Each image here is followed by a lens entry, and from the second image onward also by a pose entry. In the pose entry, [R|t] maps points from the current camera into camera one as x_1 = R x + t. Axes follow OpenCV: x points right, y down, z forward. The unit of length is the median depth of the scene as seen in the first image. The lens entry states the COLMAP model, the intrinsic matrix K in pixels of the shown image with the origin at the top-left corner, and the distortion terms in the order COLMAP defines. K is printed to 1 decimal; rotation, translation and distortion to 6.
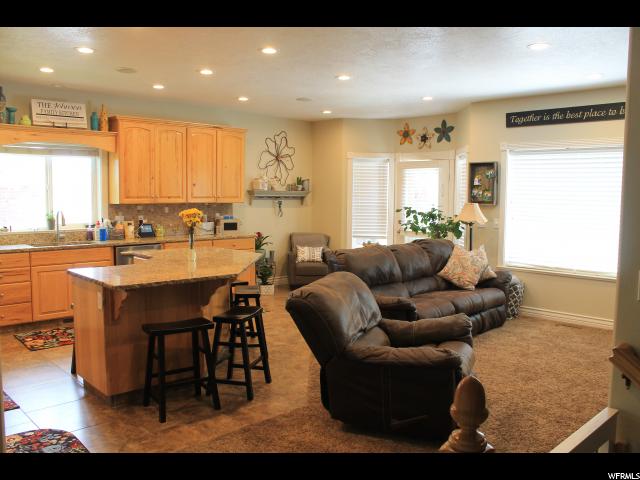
lens RADIAL K [[549.5, 0, 316.9], [0, 549.5, 234.4], [0, 0, 1]] dist [-0.147747, 0.083118]
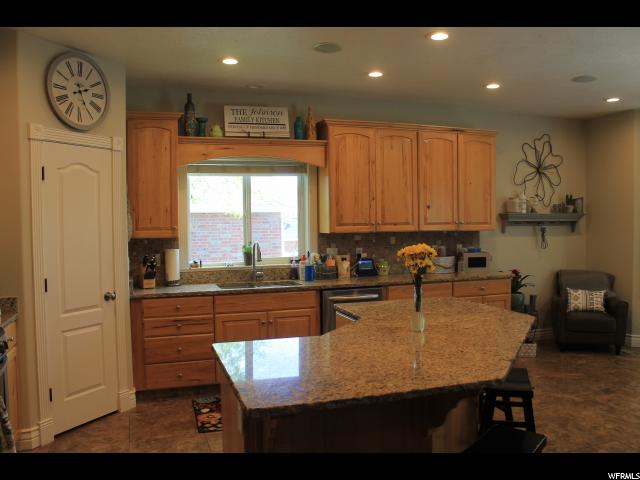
lens RADIAL K [[549.5, 0, 320.5], [0, 549.5, 236.2], [0, 0, 1]] dist [-0.147747, 0.083118]
pose [[0.910560, -0.005448, -0.413340, -0.052181], [-0.012434, 0.999100, -0.040559, -0.019789], [0.413189, 0.042071, 0.909673, 0.270641]]
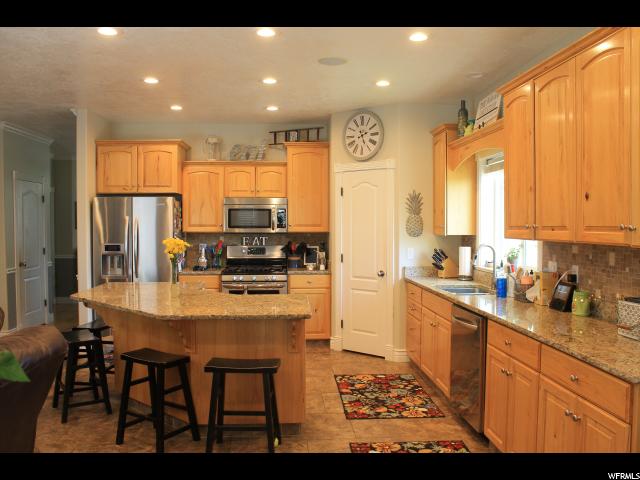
lens RADIAL K [[549.5, 0, 319.5], [0, 549.5, 240.6], [0, 0, 1]] dist [-0.147747, 0.083118]
pose [[-0.655501, 0.017328, -0.754996, 0.195406], [-0.059521, 0.995441, 0.074524, -0.082845], [0.752845, 0.093789, -0.651481, 1.186917]]
